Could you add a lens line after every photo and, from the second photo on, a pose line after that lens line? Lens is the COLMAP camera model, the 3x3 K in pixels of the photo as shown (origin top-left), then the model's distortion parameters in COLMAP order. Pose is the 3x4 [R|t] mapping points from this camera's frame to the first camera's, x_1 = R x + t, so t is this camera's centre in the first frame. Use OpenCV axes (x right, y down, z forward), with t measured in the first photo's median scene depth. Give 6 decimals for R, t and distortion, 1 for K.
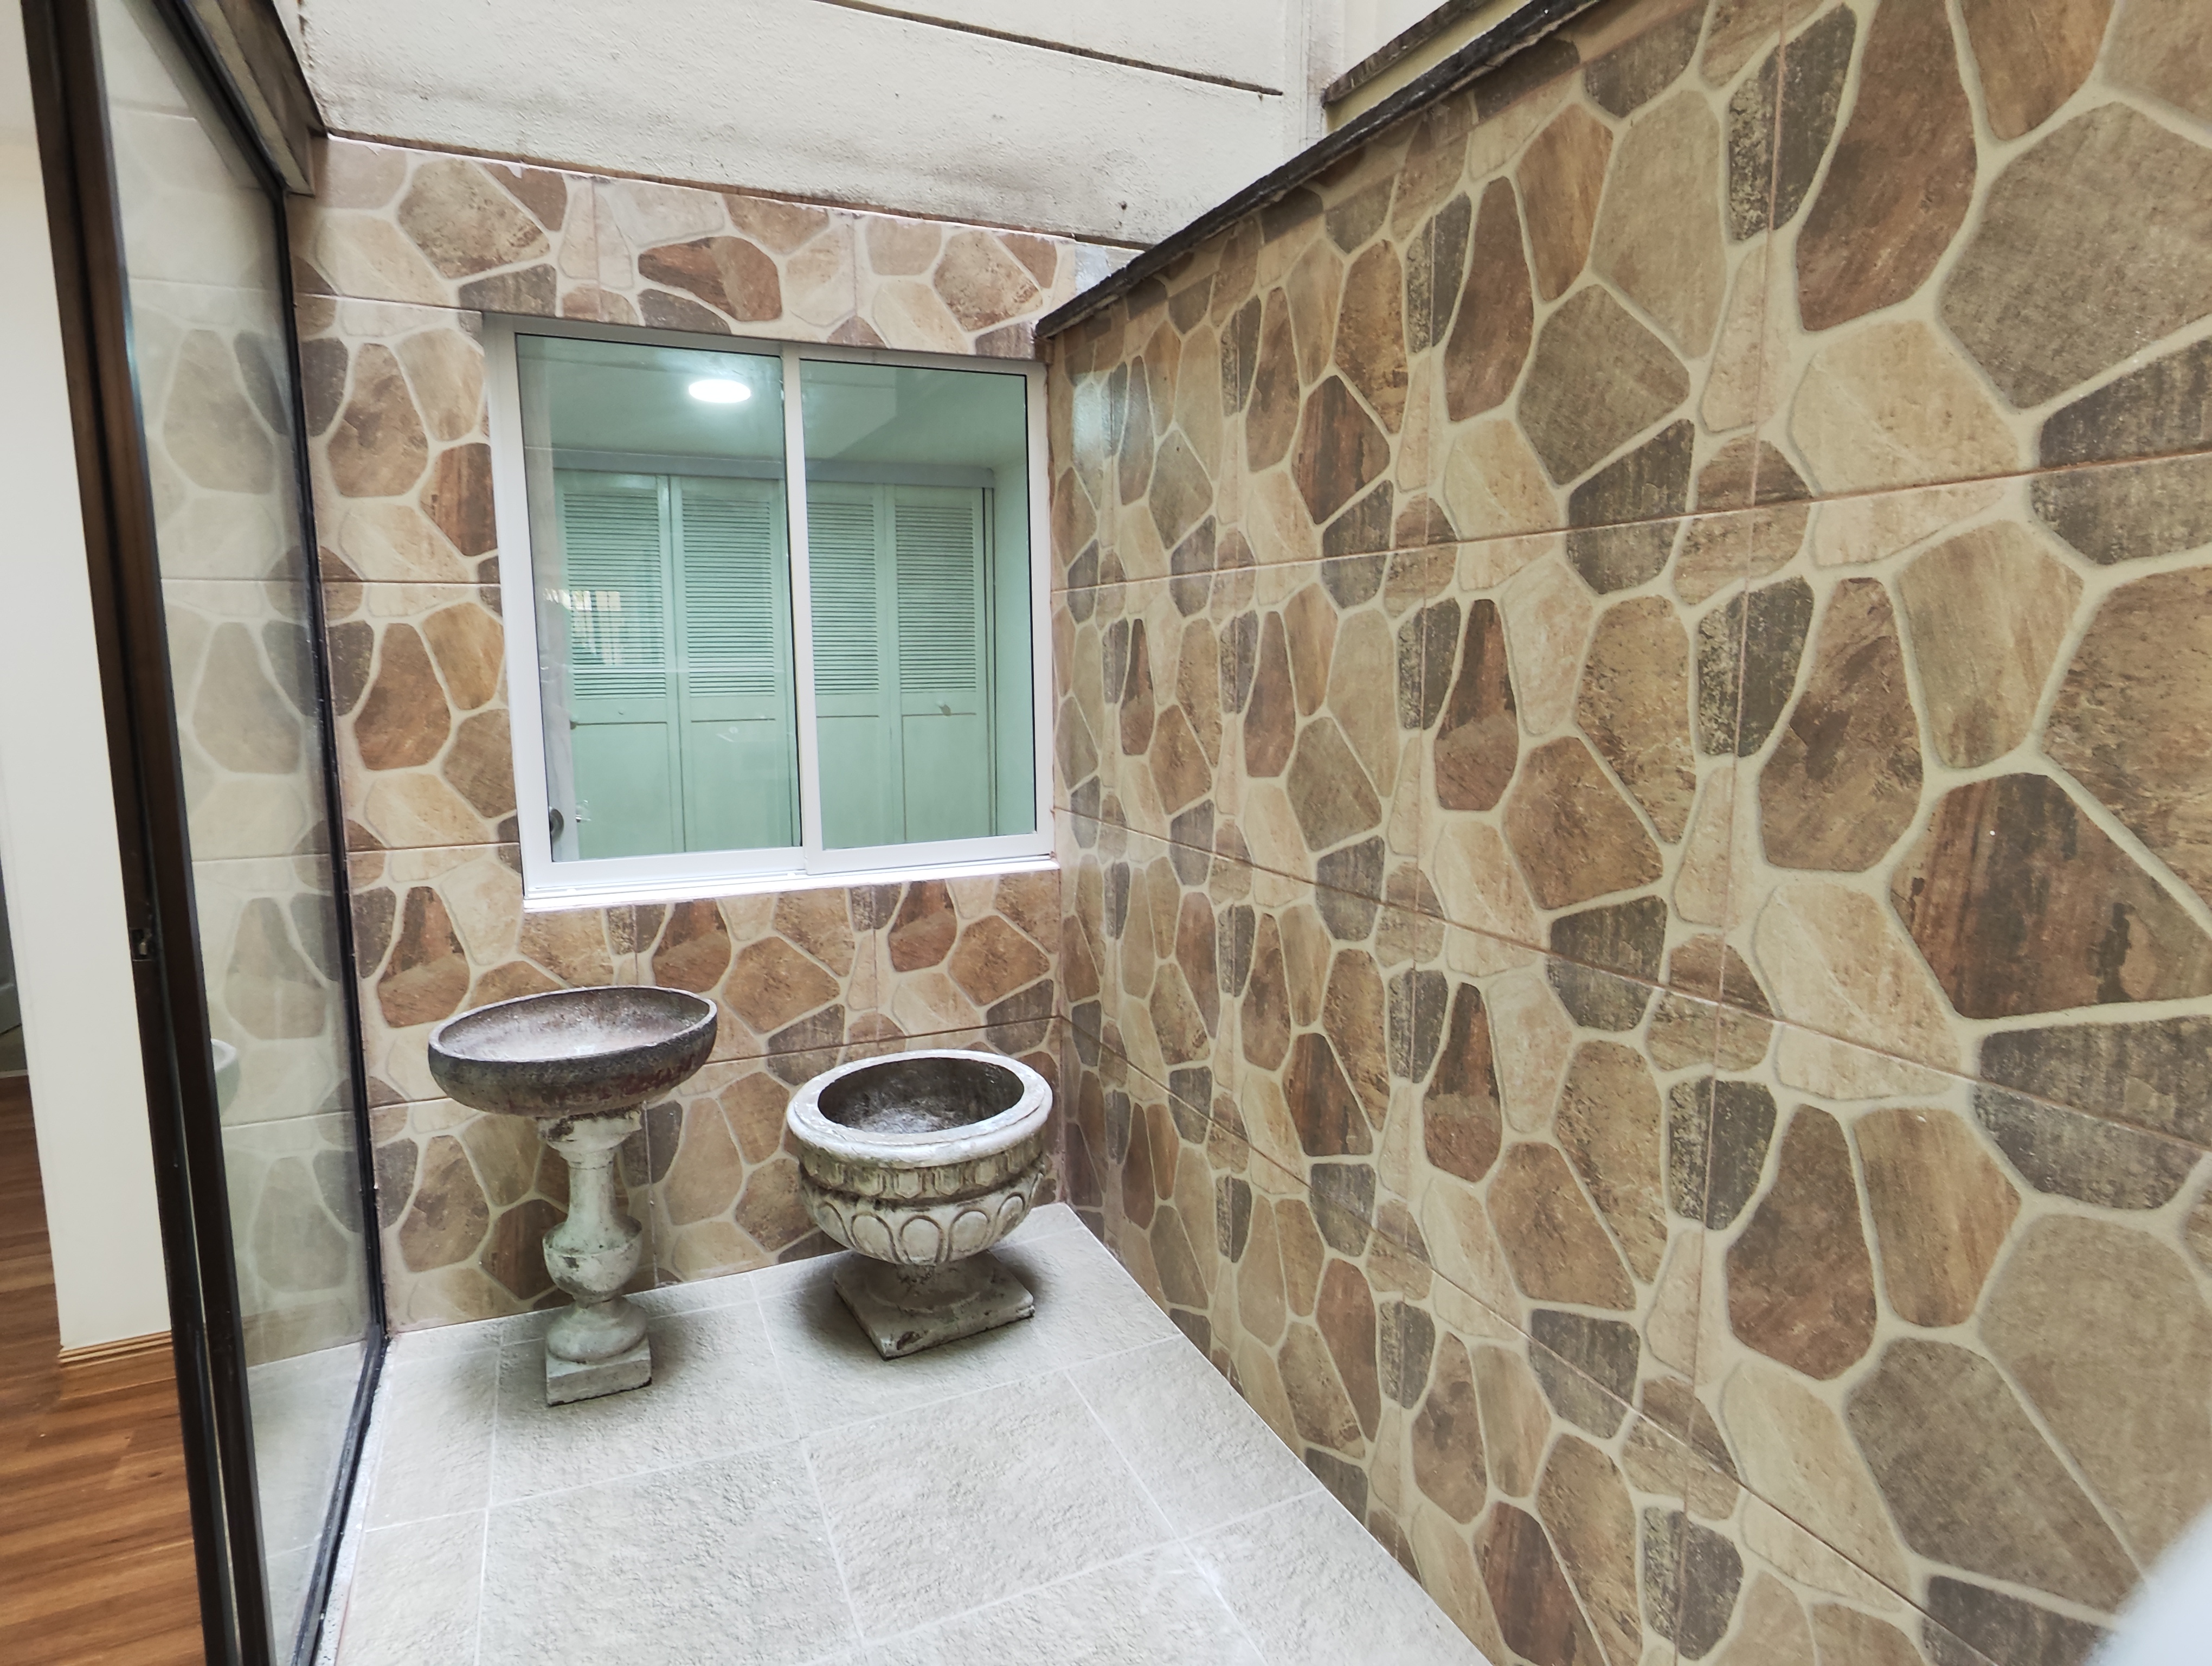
lens RADIAL K [[1250.9, 0, 1095.7], [0, 1250.9, 843.9], [0, 0, 1]] dist [-0.011372, 0.011178]
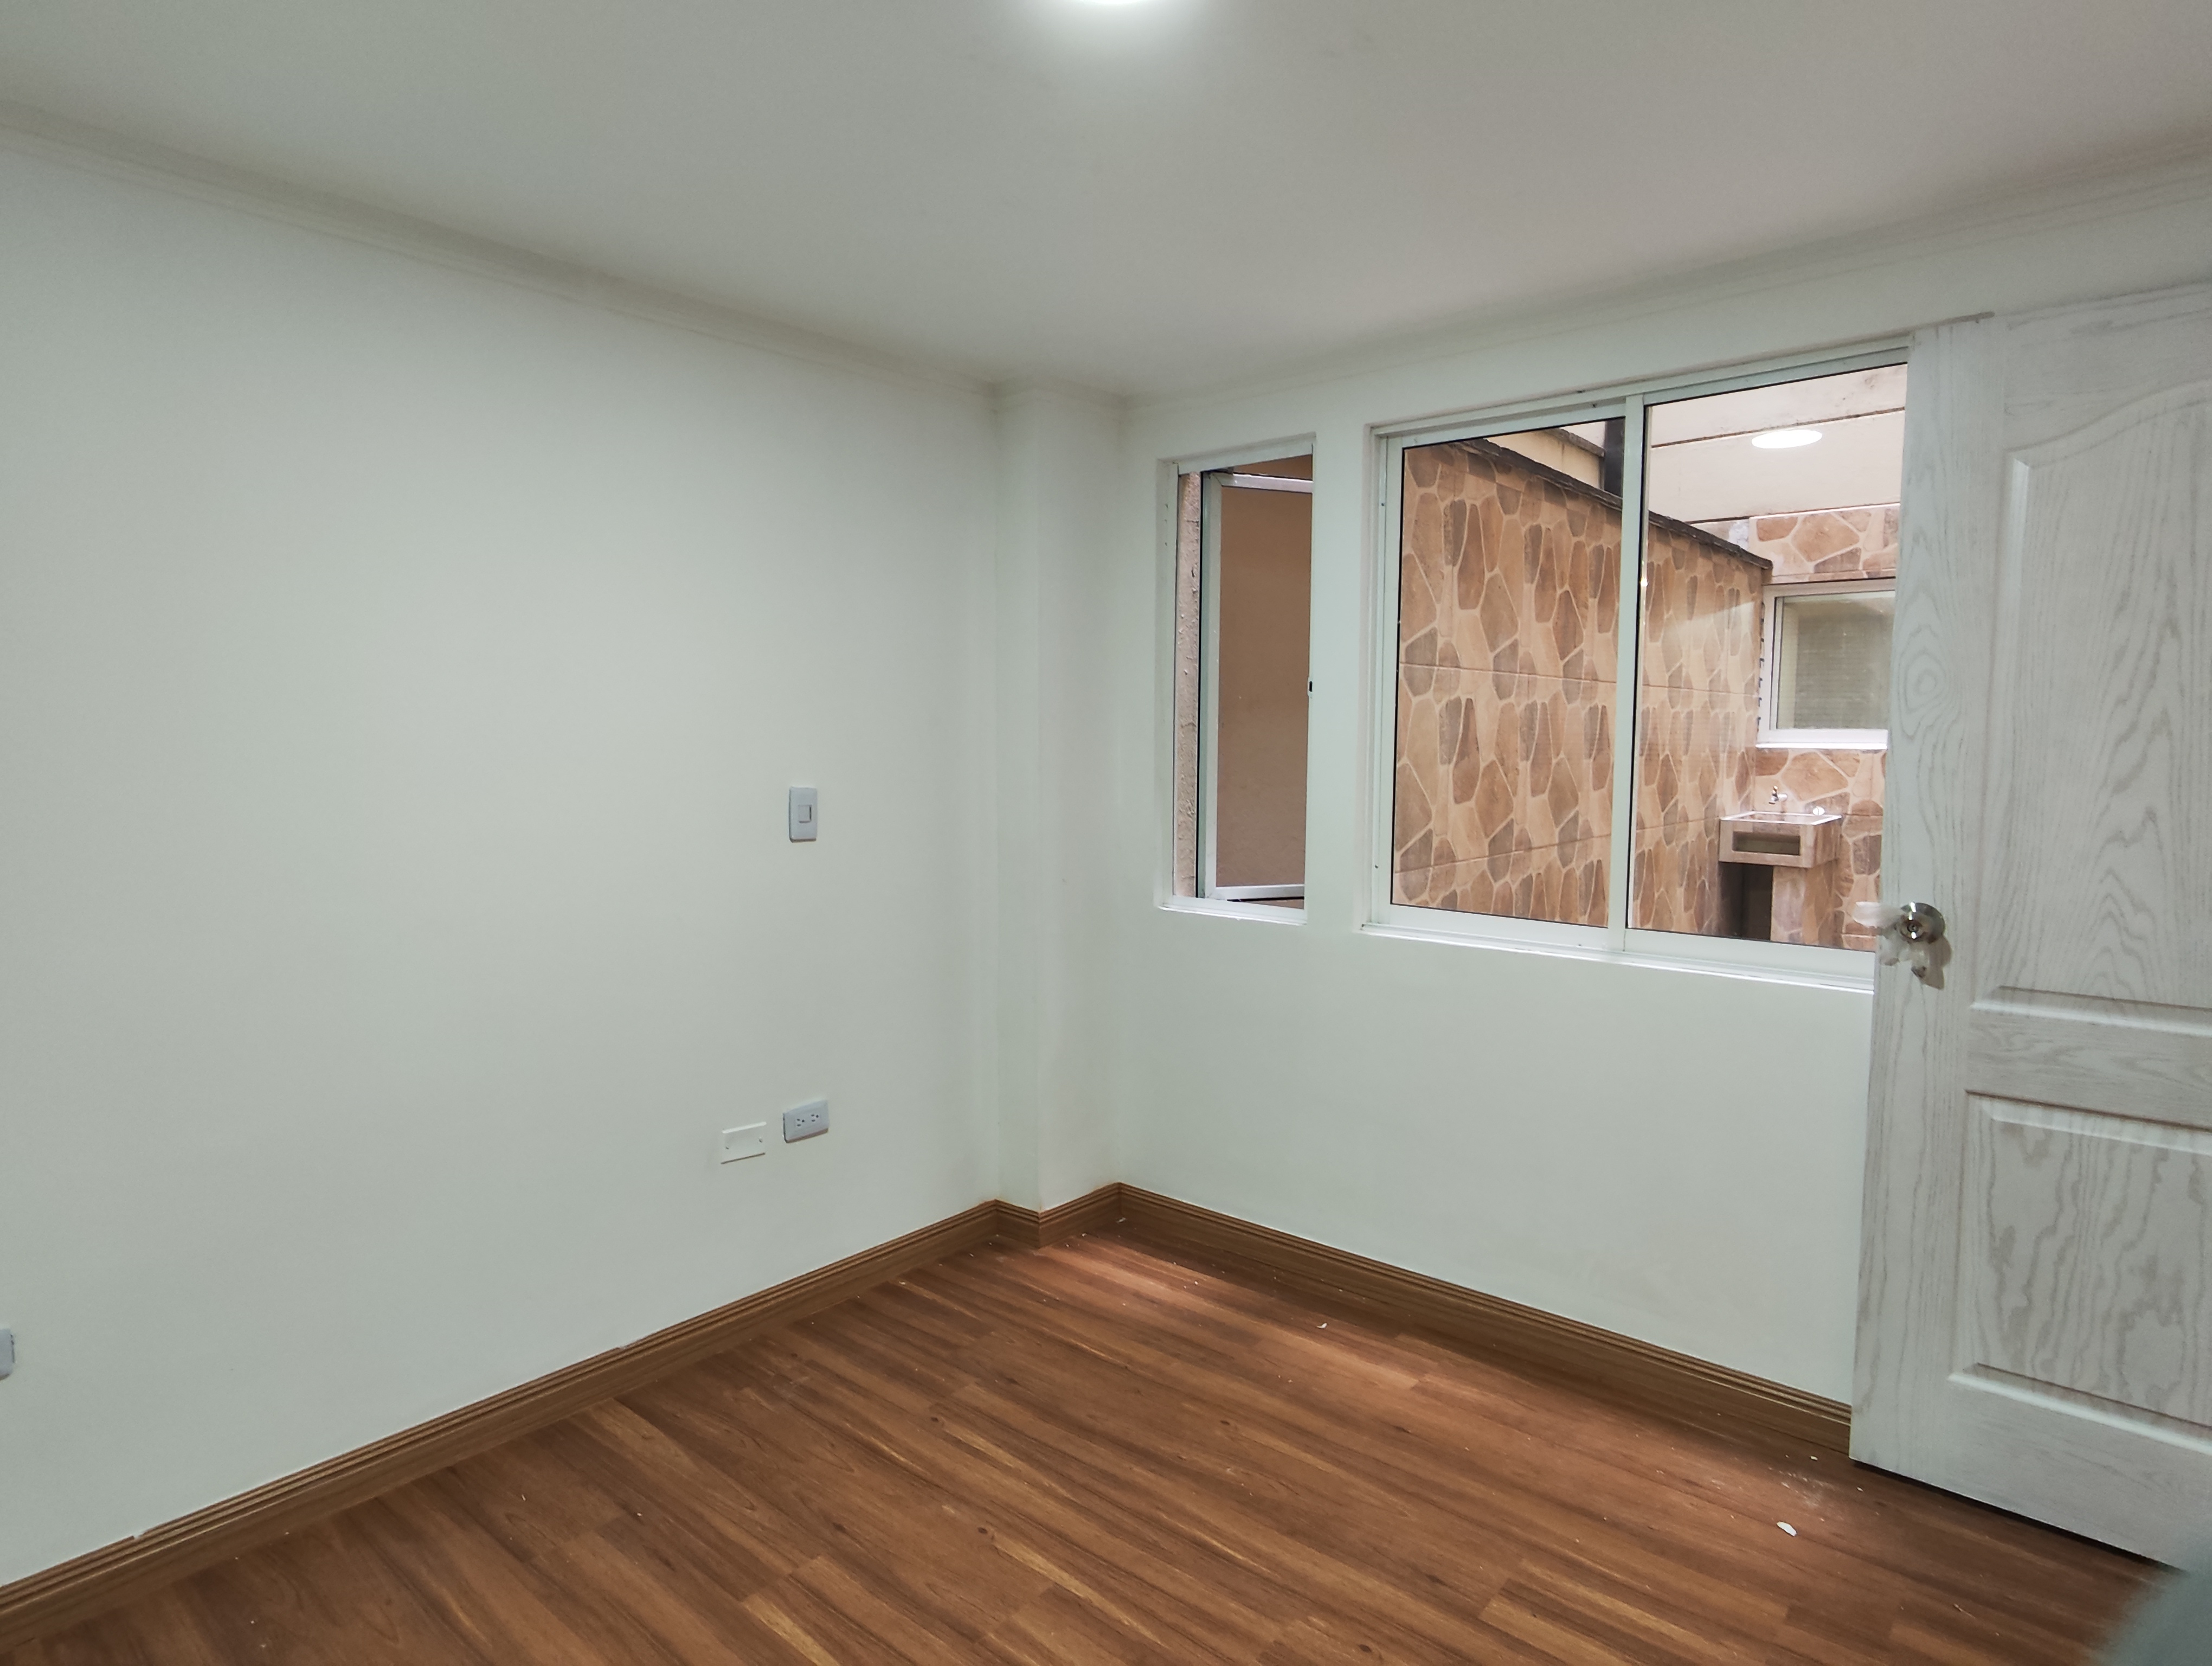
lens RADIAL K [[1250.9, 0, 1120.3], [0, 1250.9, 839.2], [0, 0, 1]] dist [-0.011372, 0.011178]
pose [[-0.450378, -0.079477, 0.889294, -1.514555], [0.131645, 0.979233, 0.154186, -0.440975], [-0.883080, 0.186513, -0.430562, 2.959833]]
